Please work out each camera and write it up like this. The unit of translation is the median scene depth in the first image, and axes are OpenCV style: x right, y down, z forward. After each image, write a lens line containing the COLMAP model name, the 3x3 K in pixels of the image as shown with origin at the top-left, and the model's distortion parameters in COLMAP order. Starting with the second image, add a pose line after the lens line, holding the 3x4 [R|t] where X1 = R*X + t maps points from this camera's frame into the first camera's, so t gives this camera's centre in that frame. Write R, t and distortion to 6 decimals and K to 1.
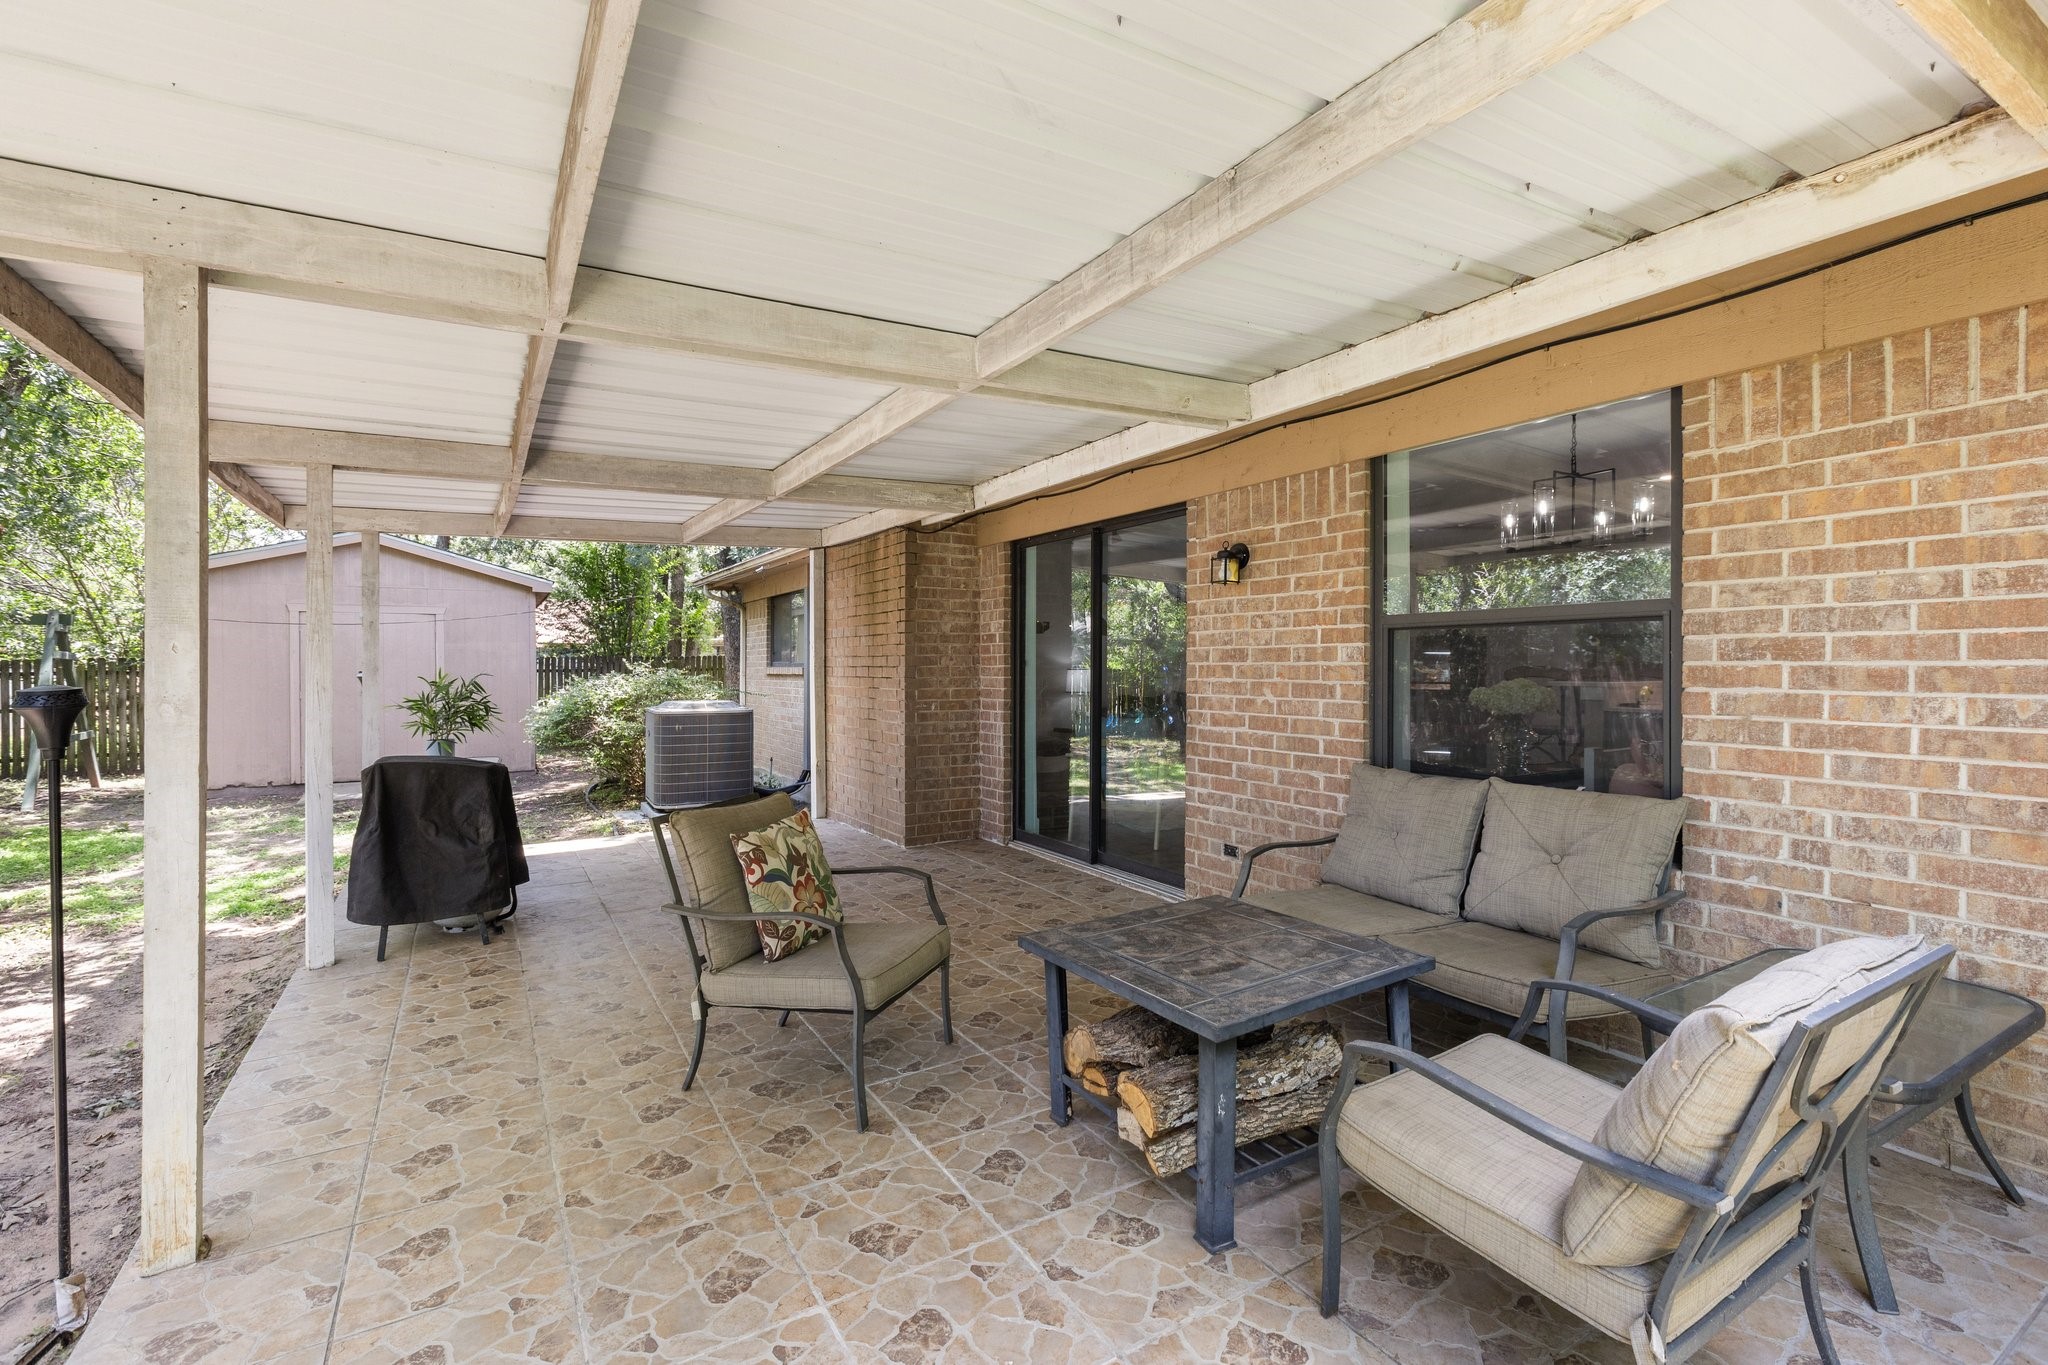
lens RADIAL K [[913.8, 0, 1021.7], [0, 913.8, 673.6], [0, 0, 1]] dist [0.008520, 0.000918]
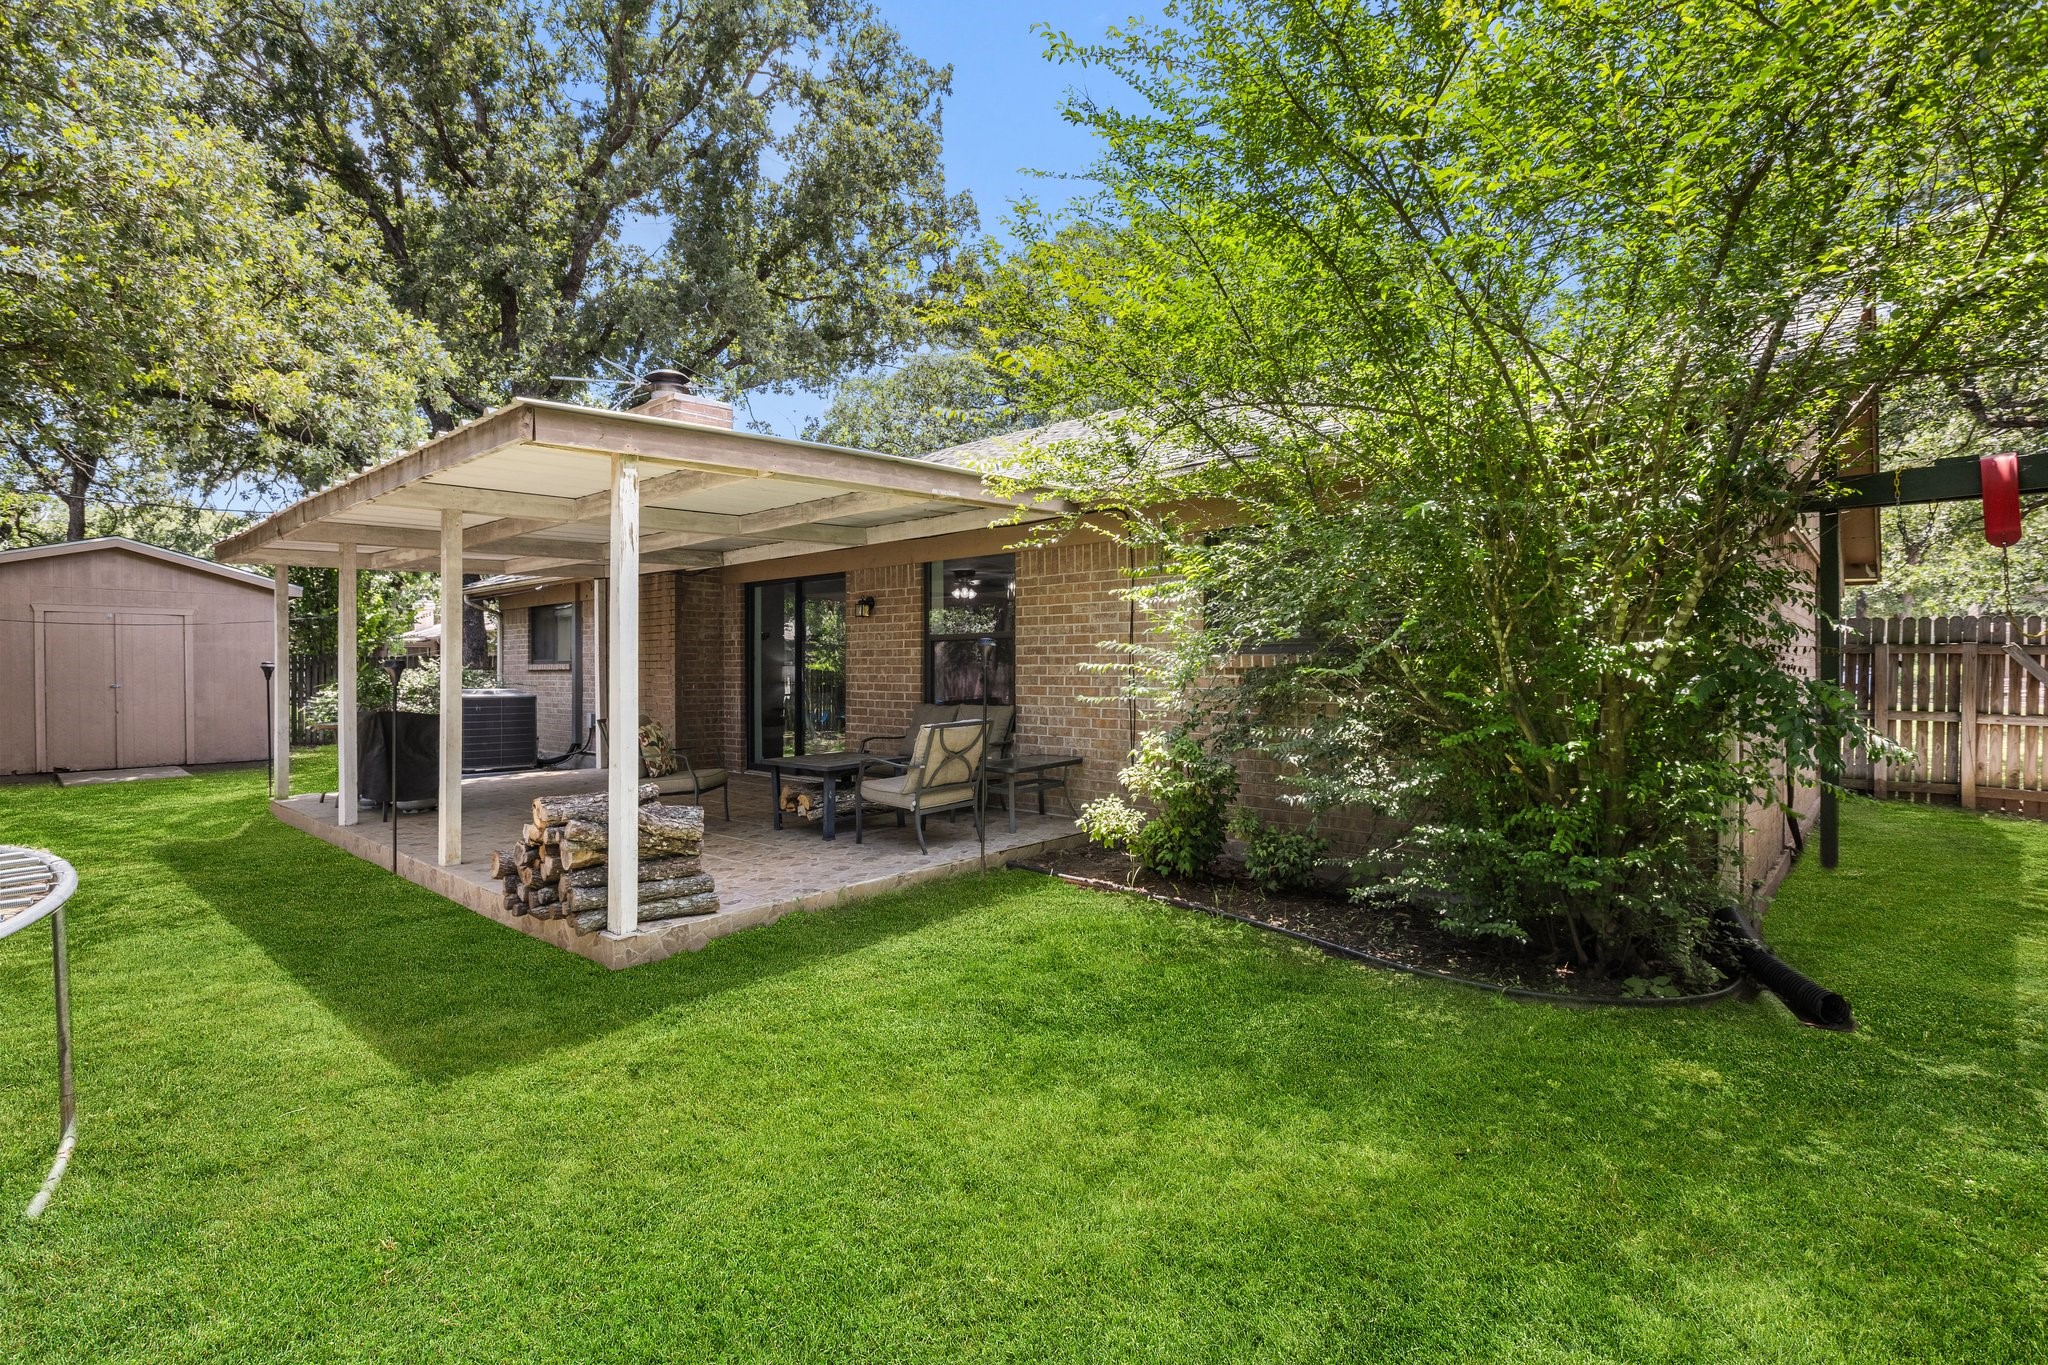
lens RADIAL K [[990.0, 0, 1028.7], [0, 990.0, 689.6], [0, 0, 1]] dist [0.001990, 0.000067]
pose [[0.957932, -0.005954, 0.286935, -0.035004], [0.002826, 0.999932, 0.011314, 0.025677], [-0.286983, -0.010028, 0.957883, -0.841414]]
